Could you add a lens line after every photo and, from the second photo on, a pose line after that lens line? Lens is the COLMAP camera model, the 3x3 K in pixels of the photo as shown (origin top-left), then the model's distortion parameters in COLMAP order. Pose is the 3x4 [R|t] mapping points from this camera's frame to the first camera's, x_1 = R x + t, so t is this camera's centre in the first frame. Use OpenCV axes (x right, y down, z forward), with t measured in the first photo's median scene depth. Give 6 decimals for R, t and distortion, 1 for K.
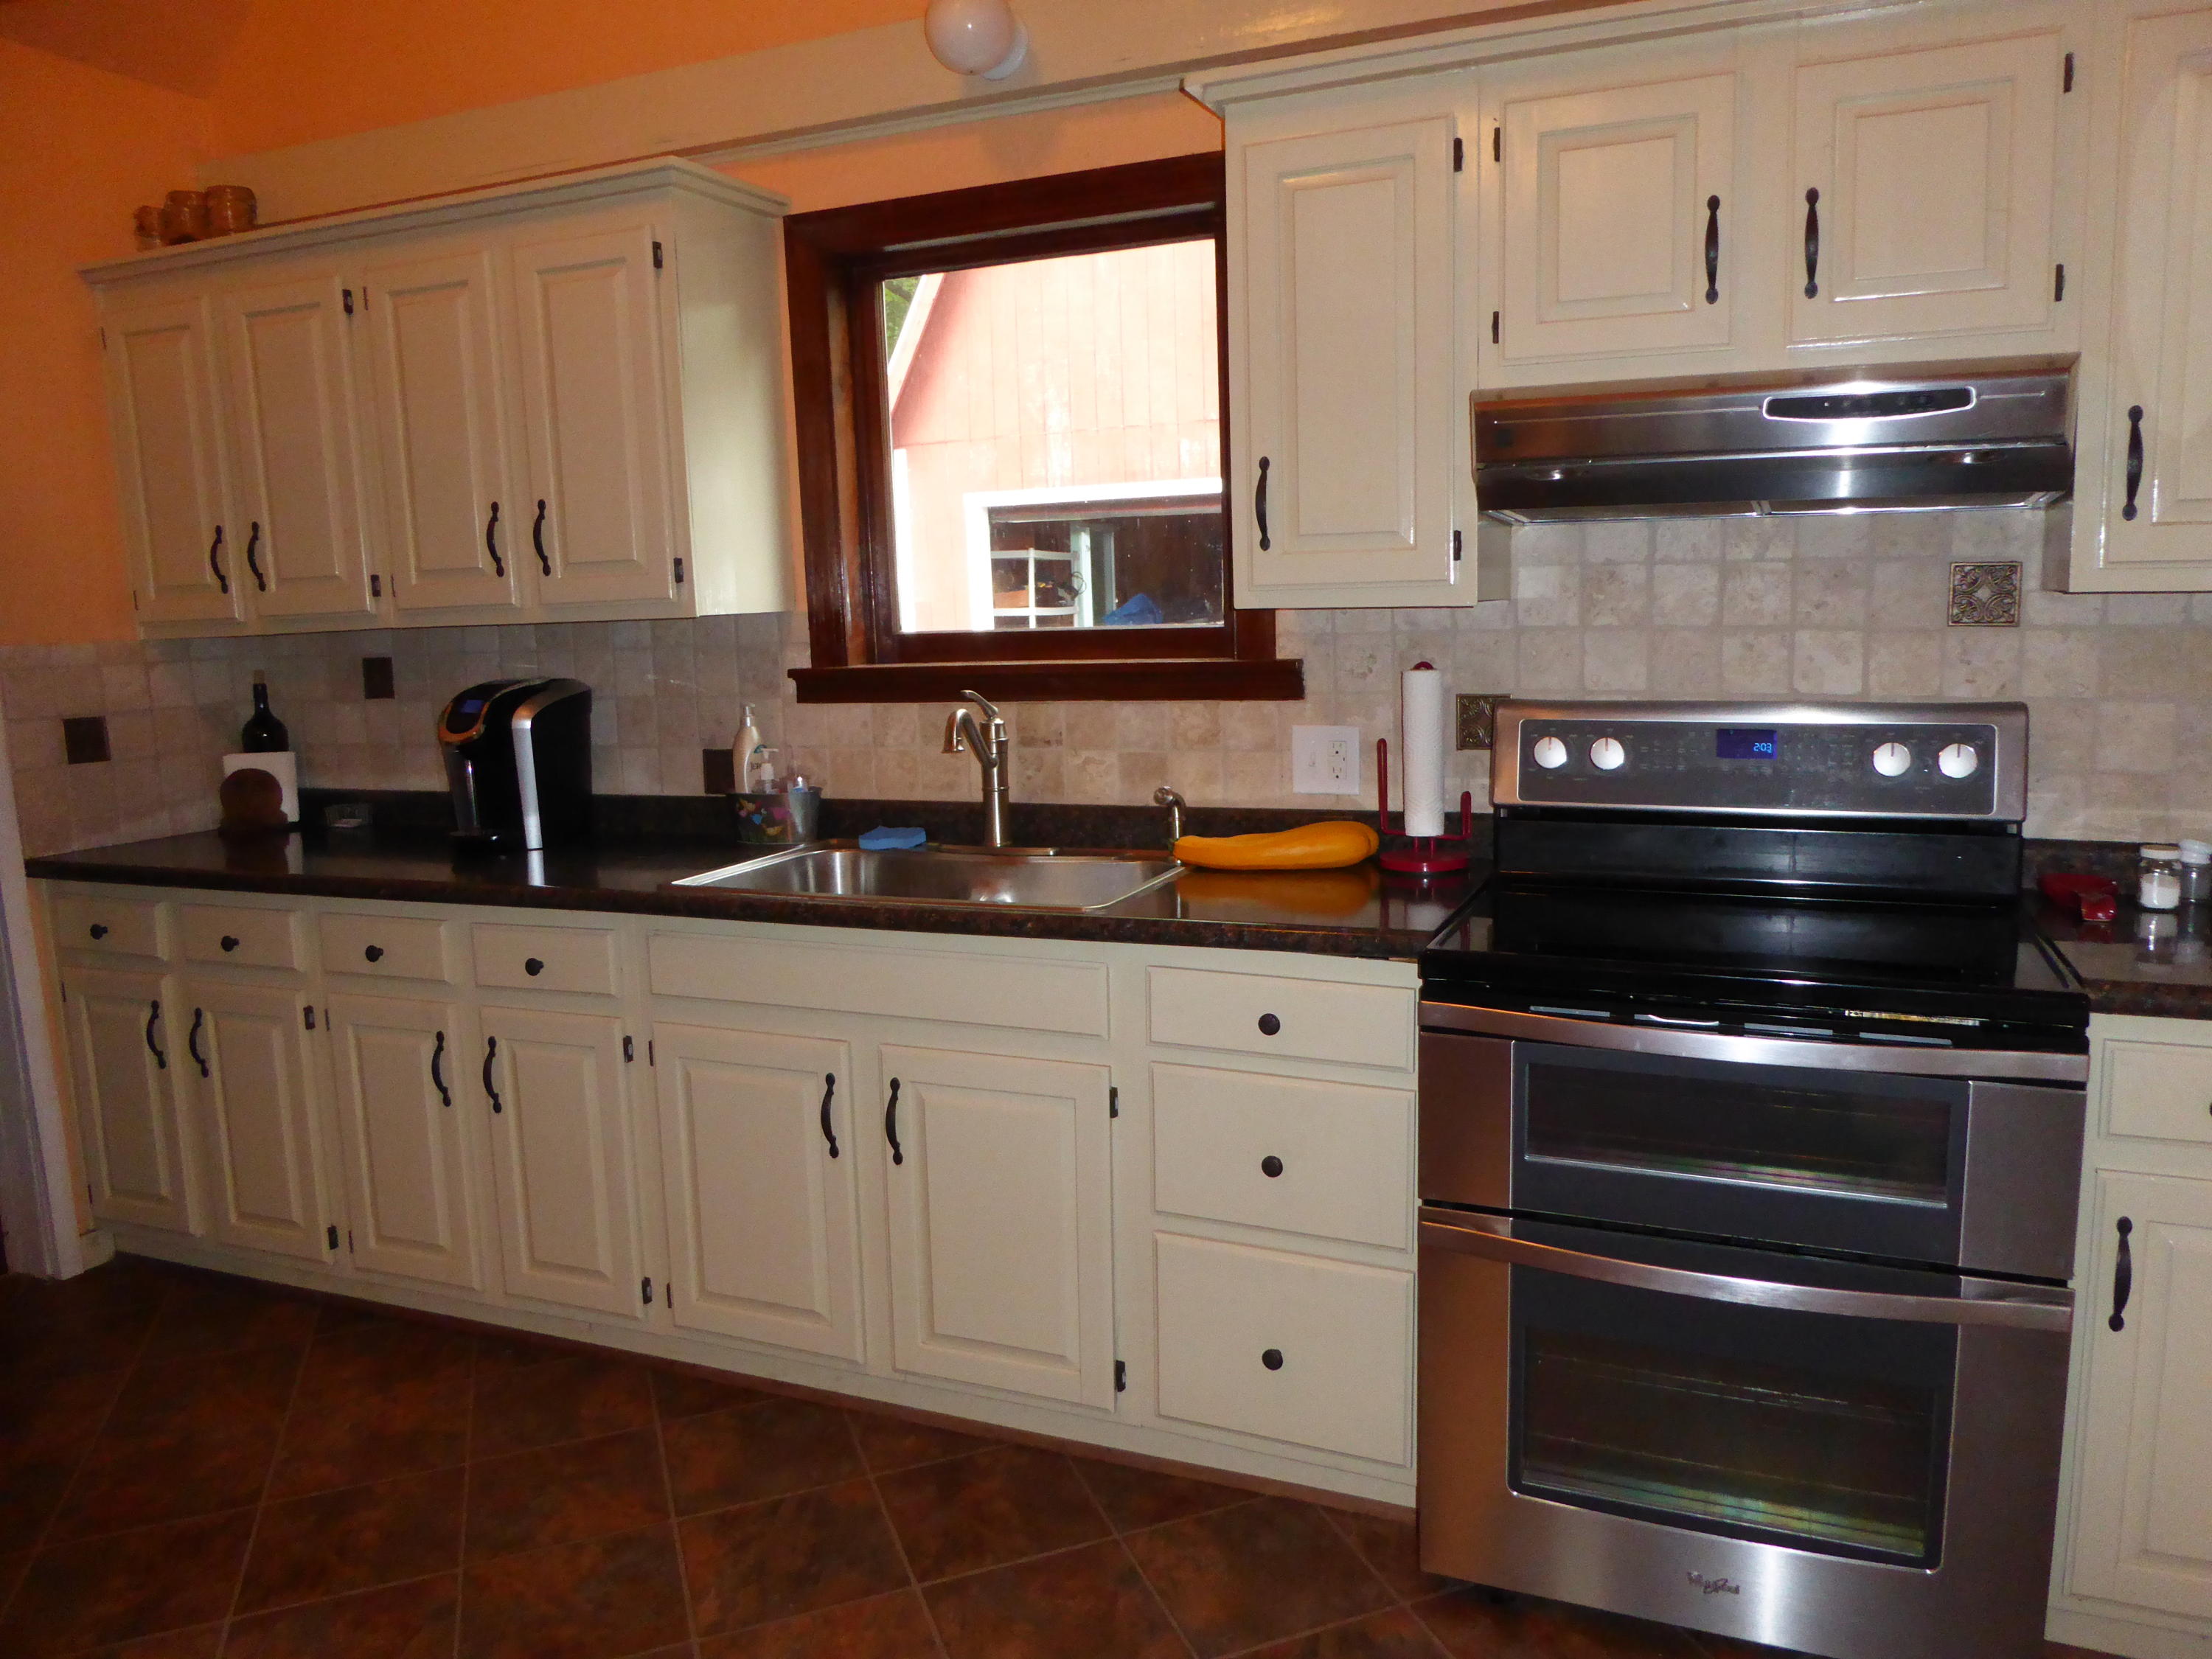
lens RADIAL K [[1568.7, 0, 1094.2], [0, 1568.7, 845.9], [0, 0, 1]] dist [-0.042331, 0.014402]
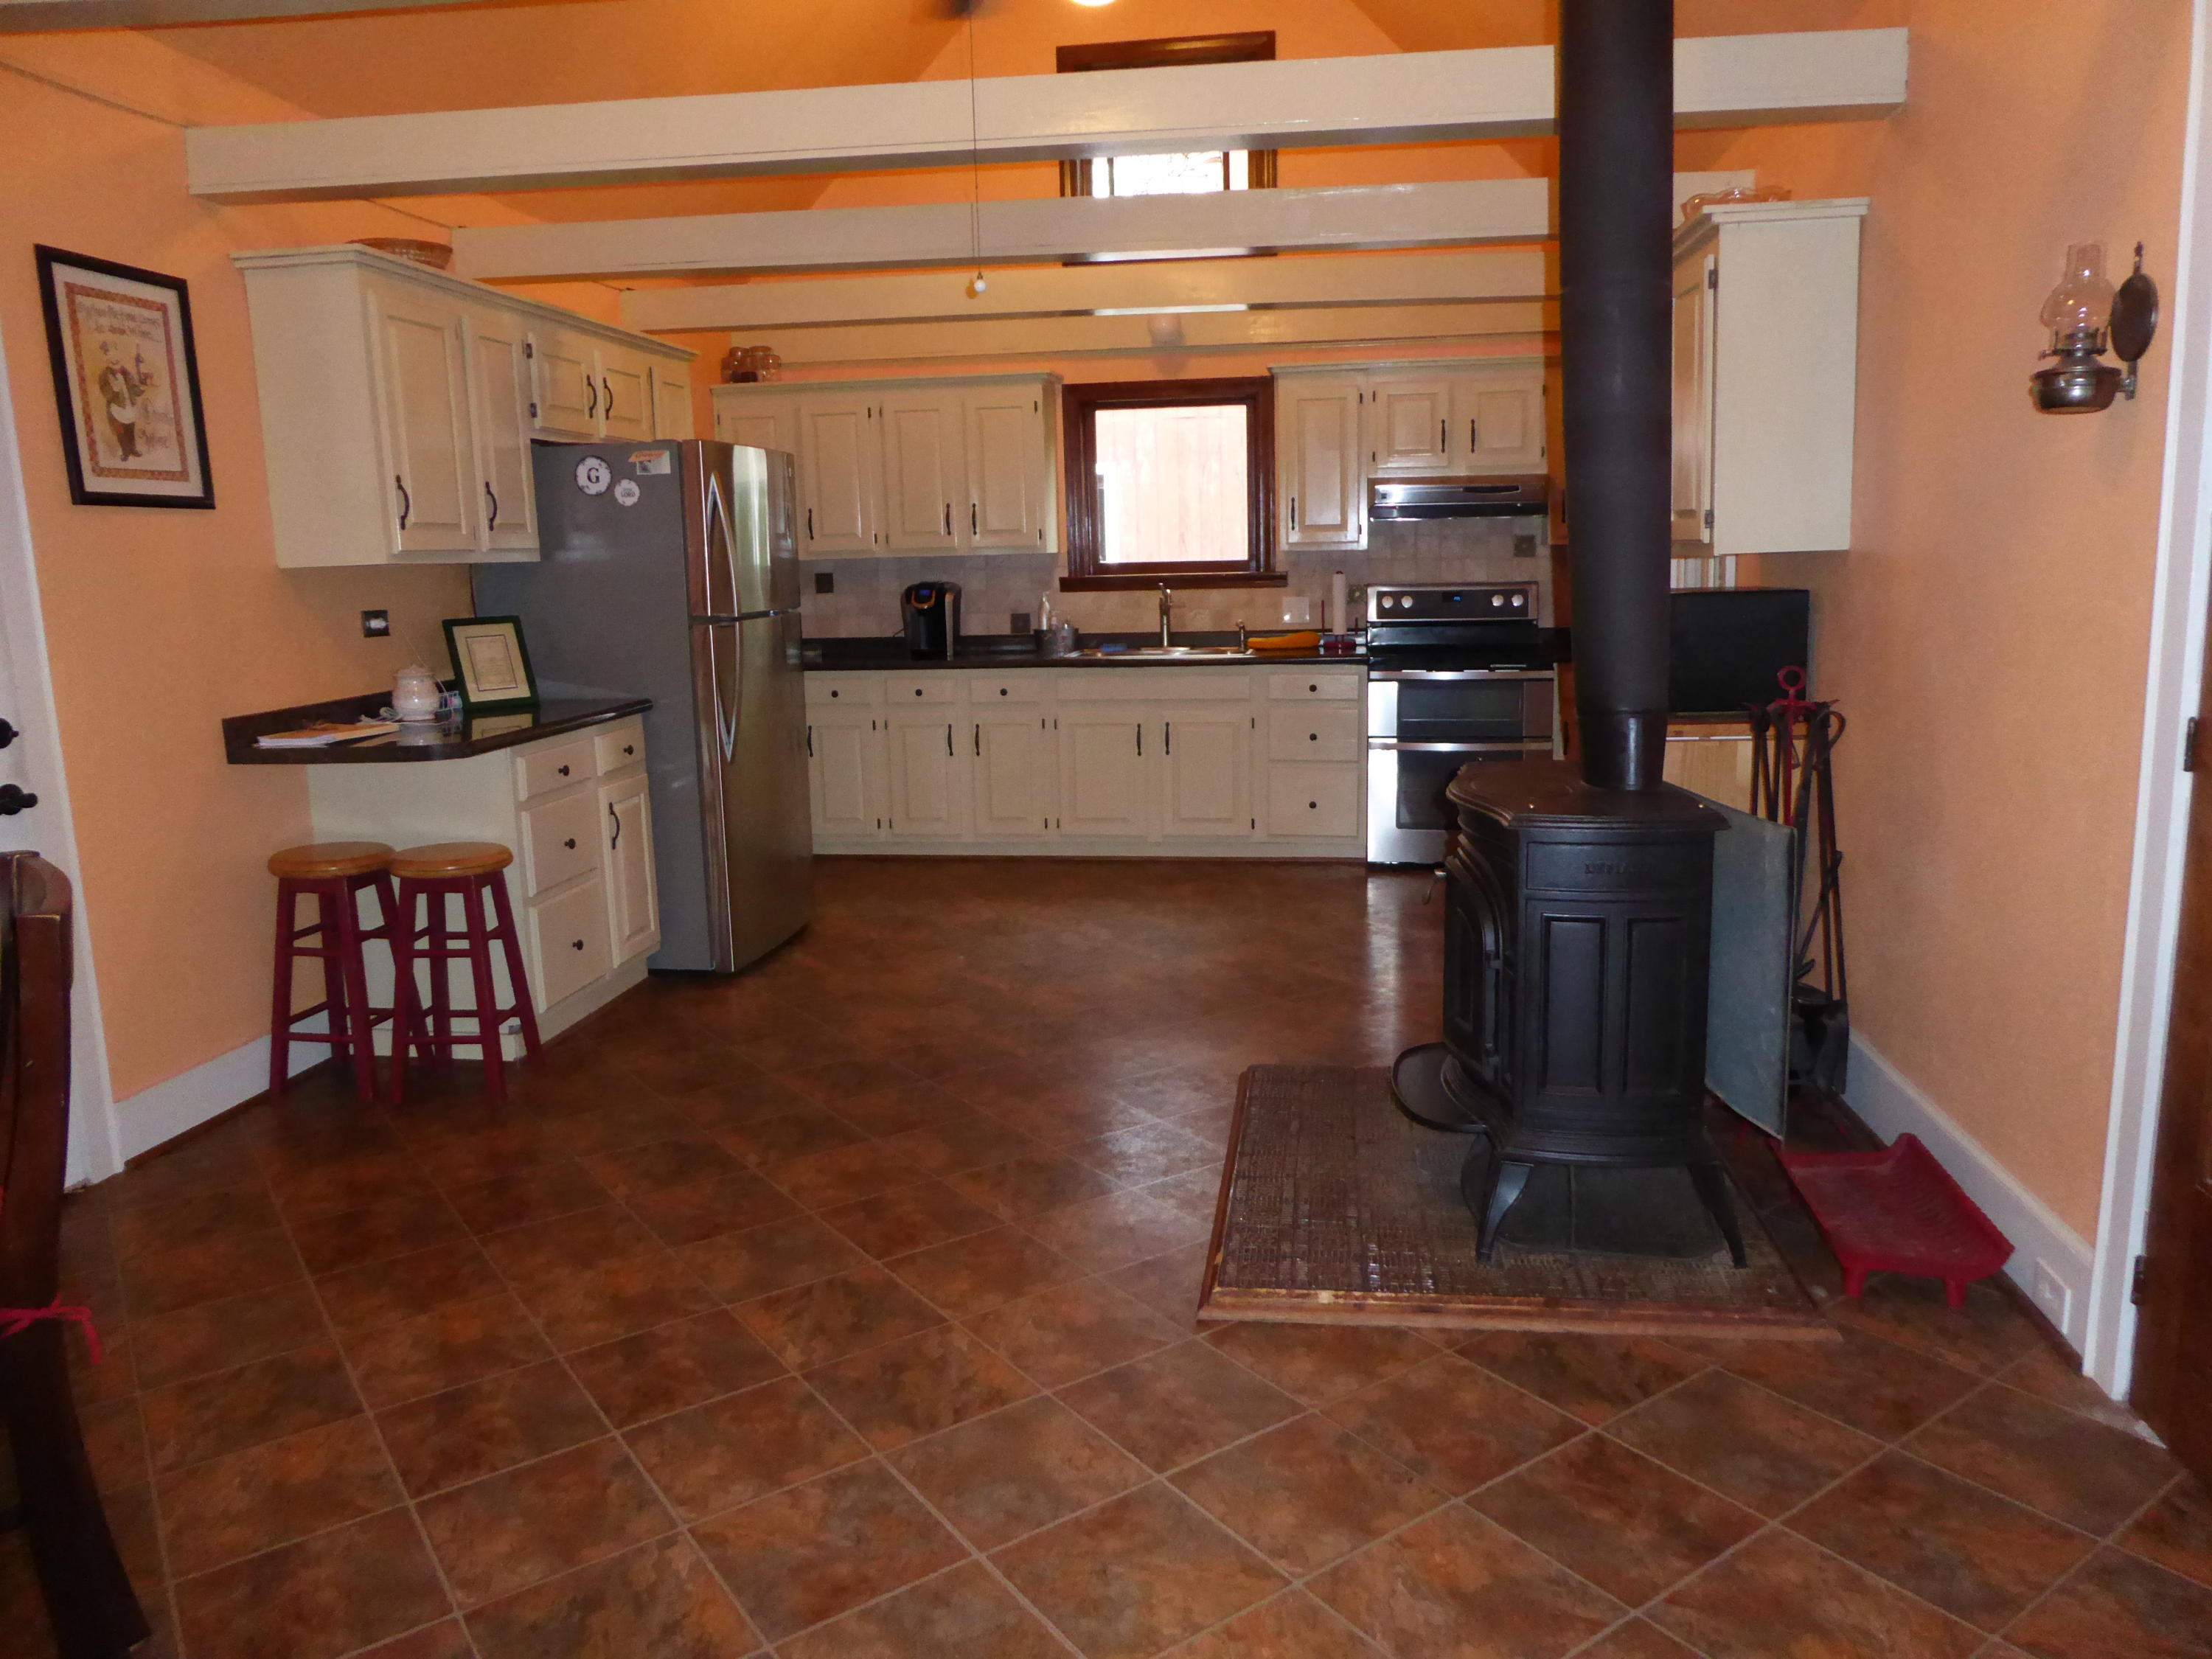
lens RADIAL K [[1568.7, 0, 1117.1], [0, 1568.7, 830.0], [0, 0, 1]] dist [-0.042331, 0.014402]
pose [[0.967959, -0.034736, 0.248695, -0.787611], [0.033390, 0.999396, 0.009633, 0.271037], [-0.248880, -0.001020, 0.968534, -1.423471]]
